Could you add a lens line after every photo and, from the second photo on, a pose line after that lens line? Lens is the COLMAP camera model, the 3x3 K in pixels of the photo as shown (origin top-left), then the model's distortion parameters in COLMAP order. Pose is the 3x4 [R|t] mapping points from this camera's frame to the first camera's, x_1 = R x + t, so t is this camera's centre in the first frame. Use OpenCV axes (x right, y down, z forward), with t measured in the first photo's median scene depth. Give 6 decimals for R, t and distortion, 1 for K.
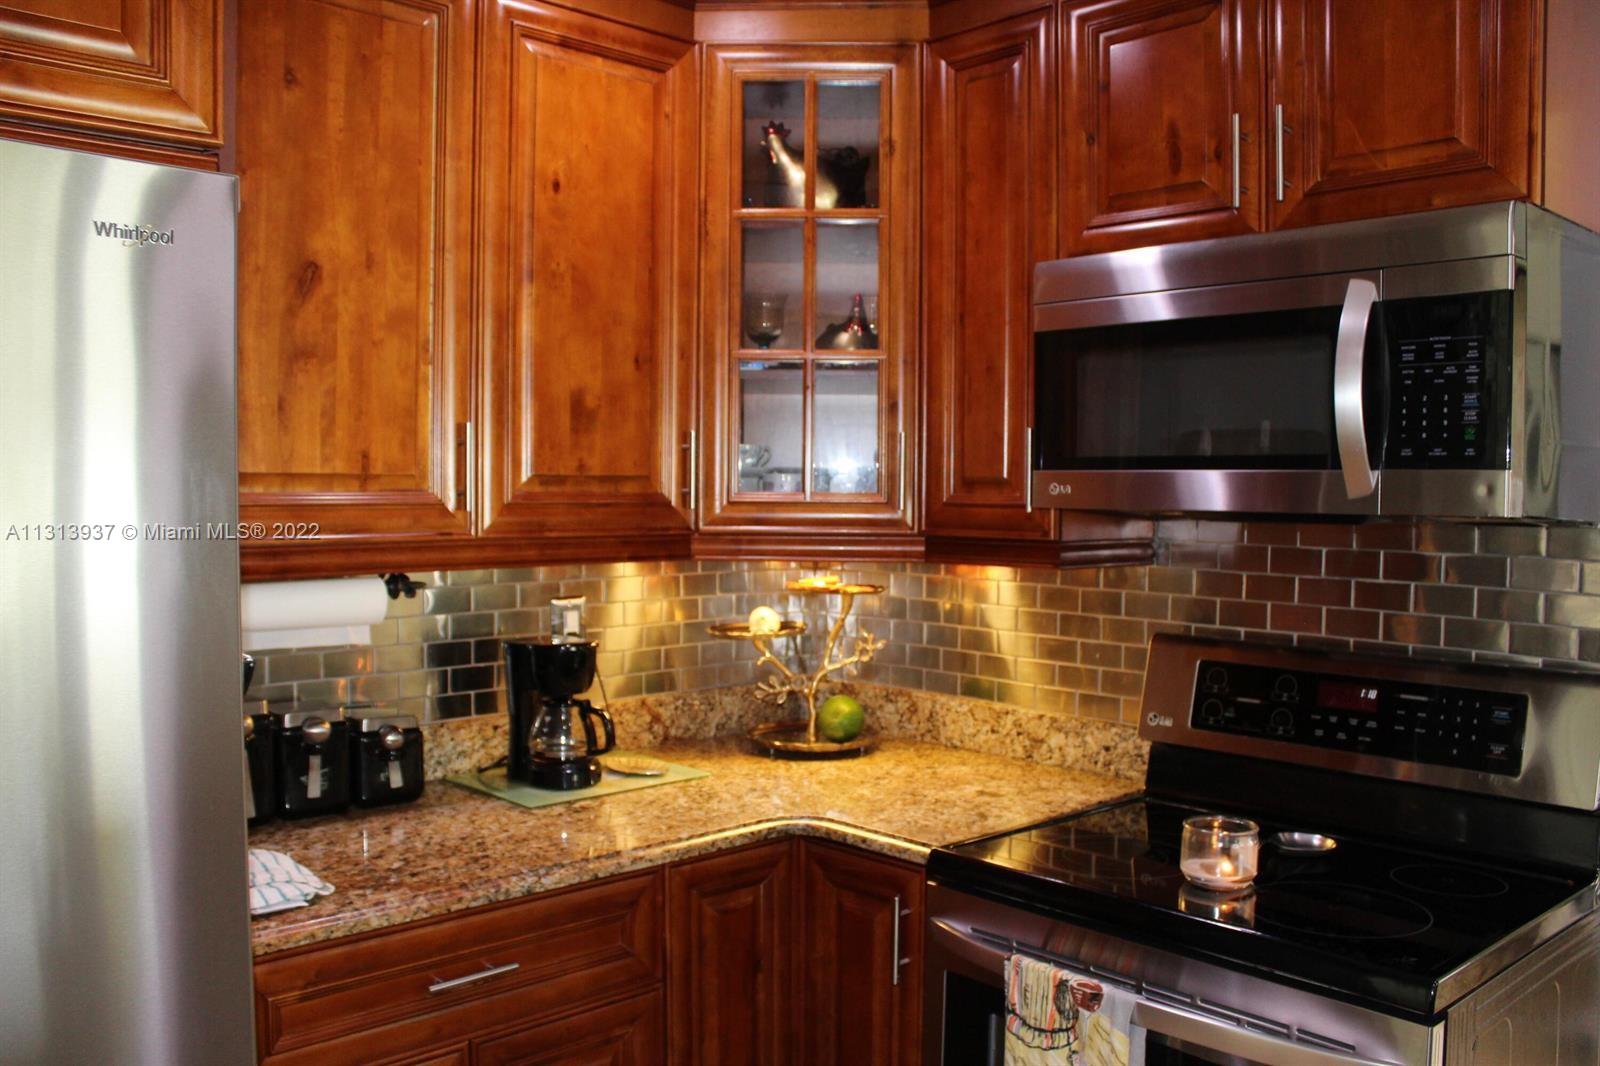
lens RADIAL K [[1354.5, 0, 796.3], [0, 1354.5, 539.9], [0, 0, 1]] dist [-0.163063, 0.145399]
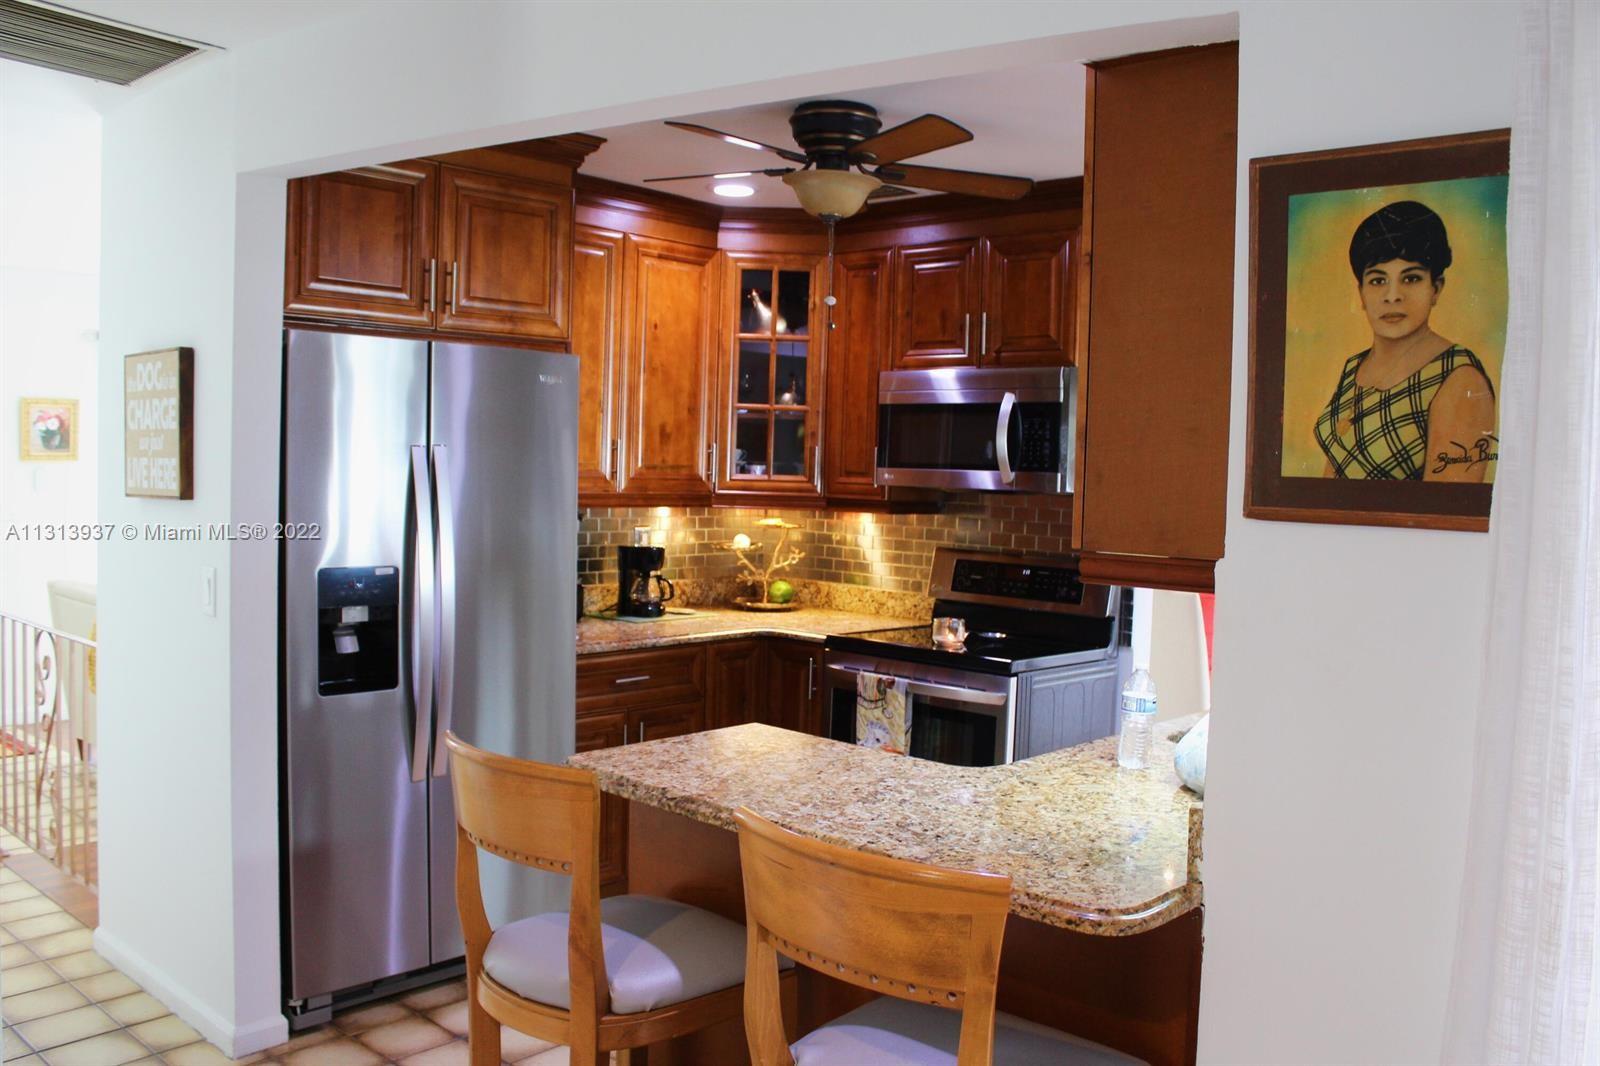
lens RADIAL K [[1354.5, 0, 804.7], [0, 1354.5, 532.5], [0, 0, 1]] dist [-0.163063, 0.145399]
pose [[0.996620, 0.019375, 0.079830, -0.107688], [-0.020241, 0.999745, 0.010047, 0.032099], [-0.079615, -0.011629, 0.996758, -1.118158]]
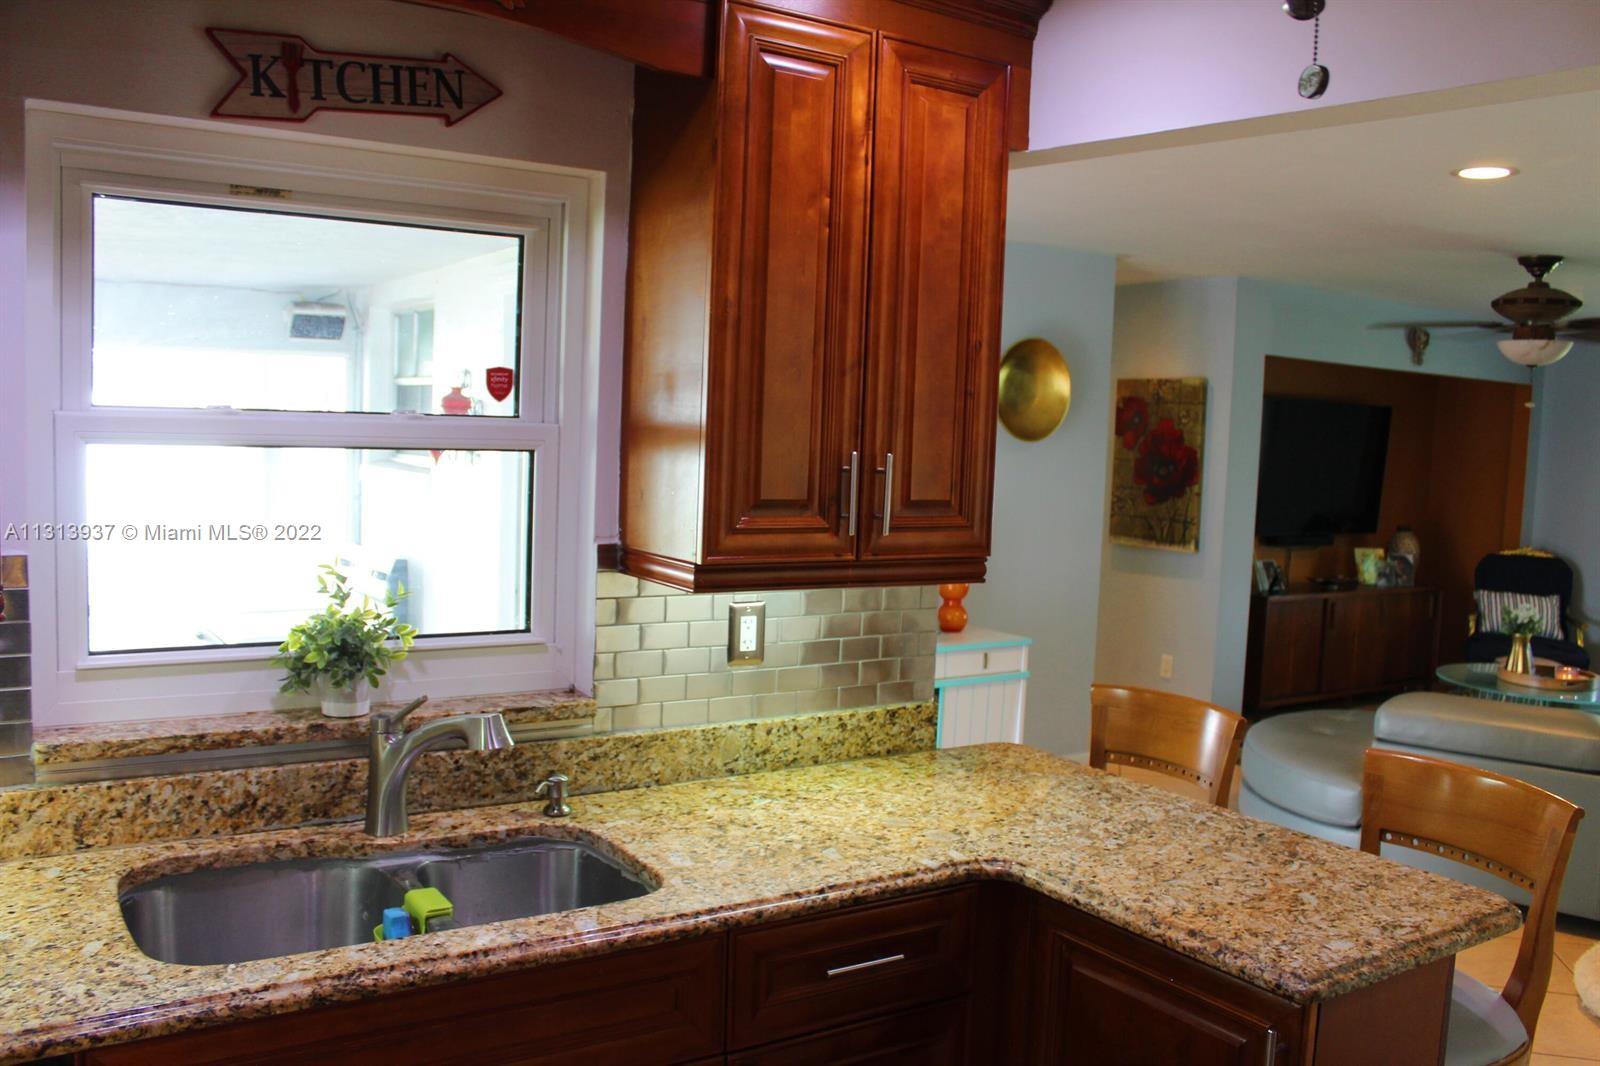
lens RADIAL K [[1354.5, 0, 789.7], [0, 1354.5, 532.0], [0, 0, 1]] dist [-0.163063, 0.145399]
pose [[-0.982188, -0.059559, 0.178211, 0.120748], [-0.038219, 0.991933, 0.120868, -0.097404], [-0.183973, 0.111904, -0.976541, 0.911241]]
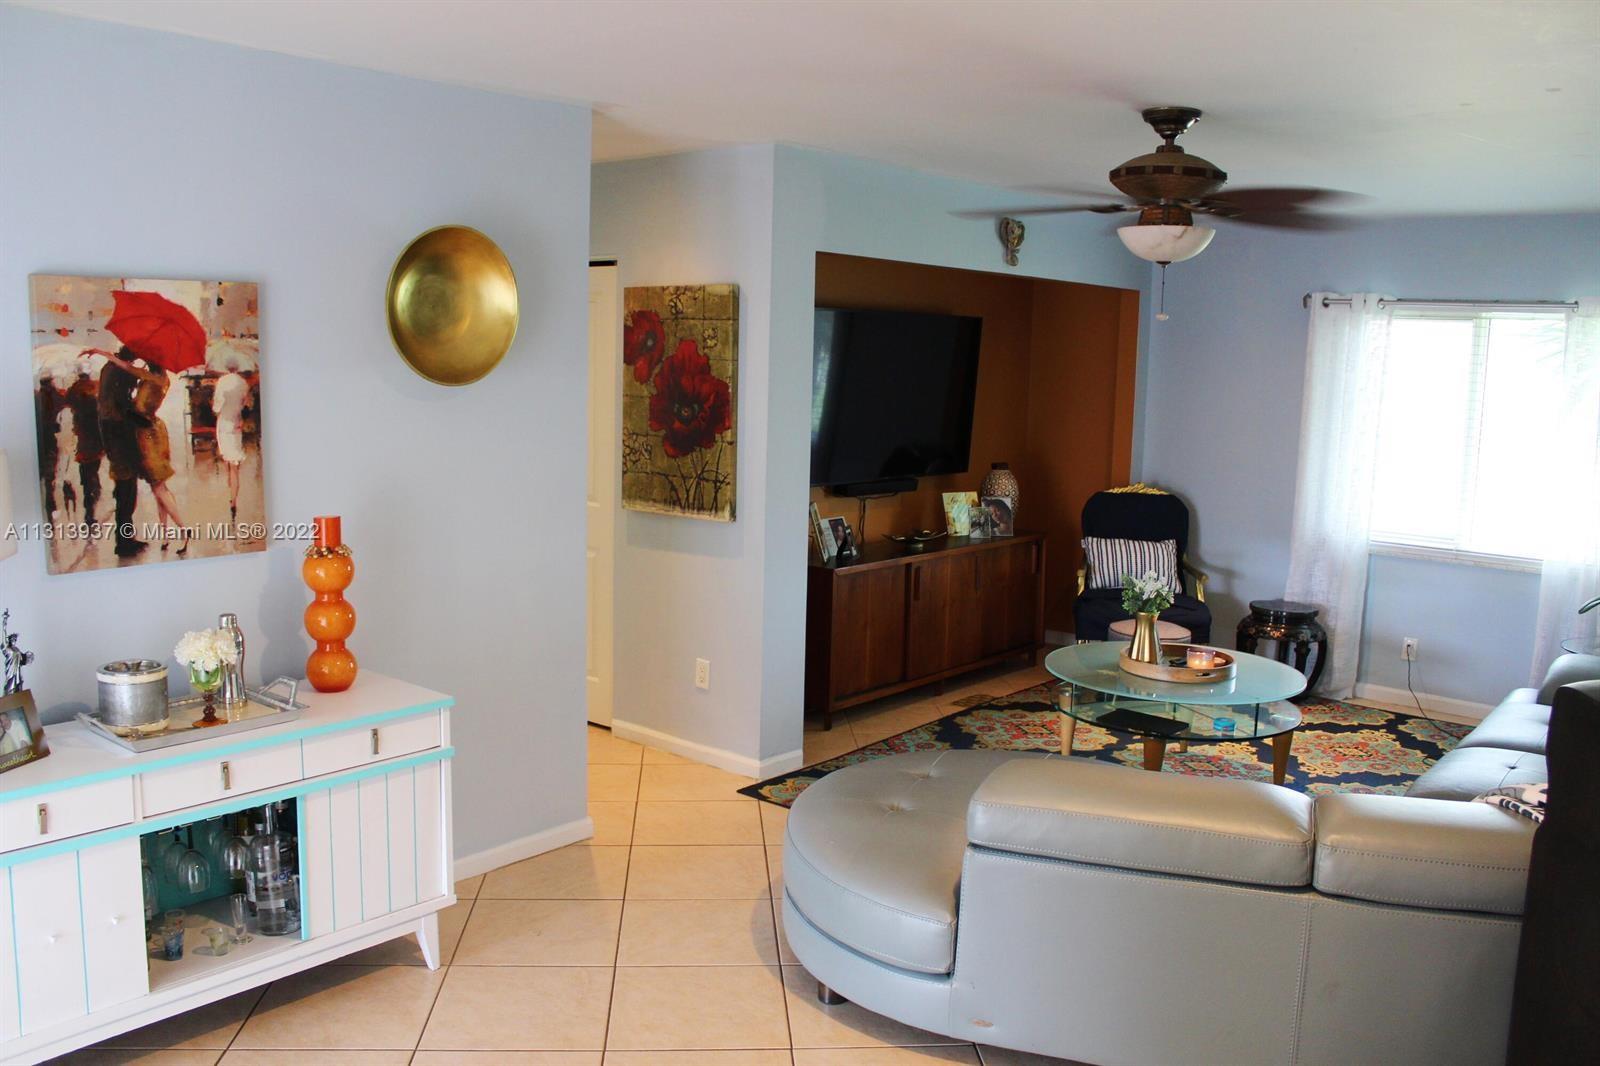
lens RADIAL K [[1354.5, 0, 799.6], [0, 1354.5, 534.4], [0, 0, 1]] dist [-0.163063, 0.145399]
pose [[-0.993478, -0.016059, -0.112888, 0.021263], [-0.035885, 0.983760, 0.175867, -0.099611], [0.108230, 0.178771, -0.977920, 0.515848]]
